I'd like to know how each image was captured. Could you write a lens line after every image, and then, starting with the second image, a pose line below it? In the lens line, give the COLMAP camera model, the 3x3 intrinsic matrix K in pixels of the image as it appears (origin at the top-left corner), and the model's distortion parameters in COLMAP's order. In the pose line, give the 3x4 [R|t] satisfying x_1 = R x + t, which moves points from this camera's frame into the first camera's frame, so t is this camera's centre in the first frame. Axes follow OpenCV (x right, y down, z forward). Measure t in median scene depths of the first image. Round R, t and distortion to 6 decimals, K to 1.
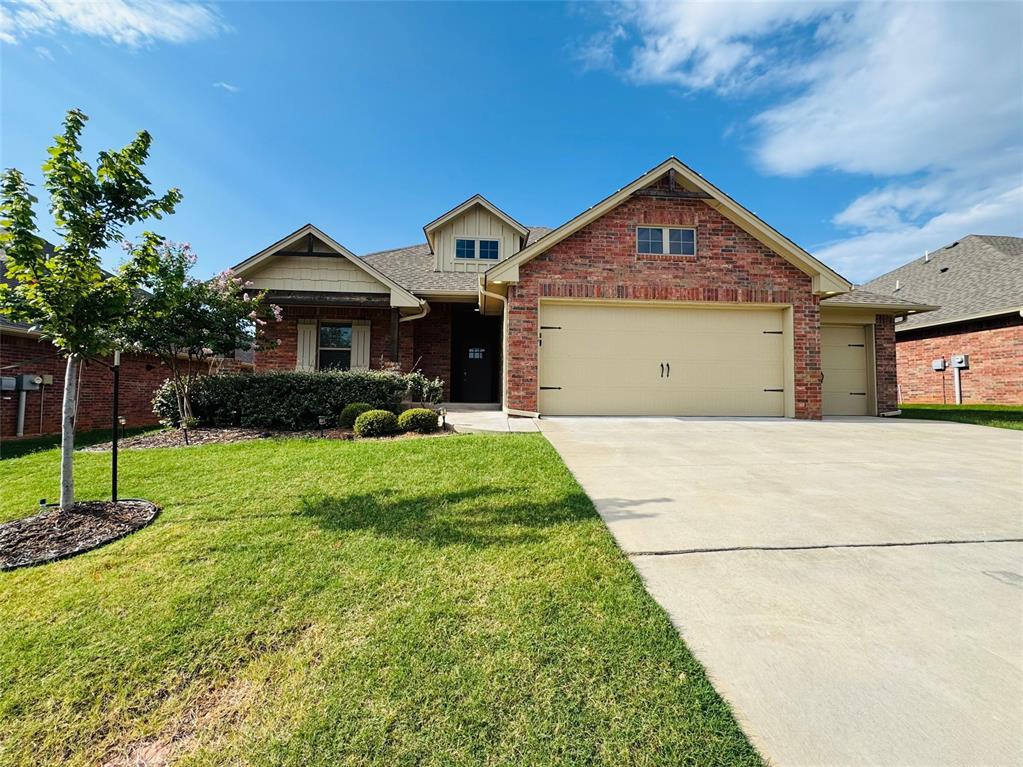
lens RADIAL K [[409.0, 0, 512.1], [0, 409.0, 380.2], [0, 0, 1]] dist [-0.001420, -0.000738]
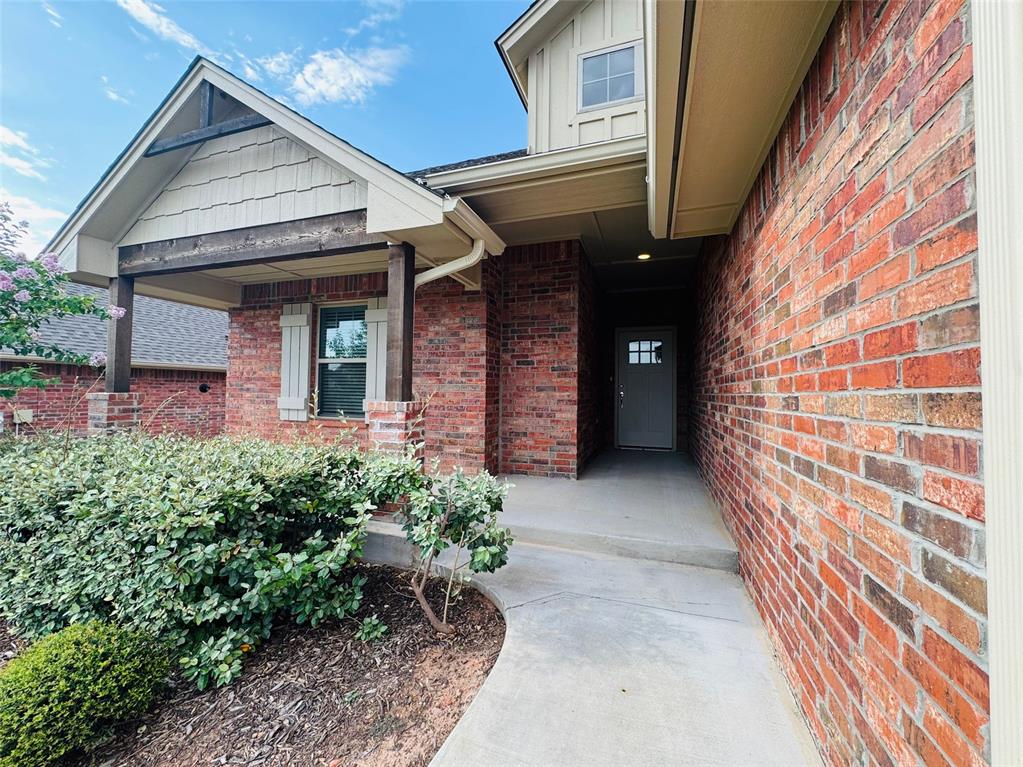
lens RADIAL K [[409.0, 0, 512.1], [0, 409.0, 380.2], [0, 0, 1]] dist [-0.001420, -0.000738]
pose [[0.919238, -0.011379, -0.393537, -0.061842], [0.018417, 0.999731, 0.014112, -0.066825], [0.393271, -0.020220, 0.919200, 0.746667]]
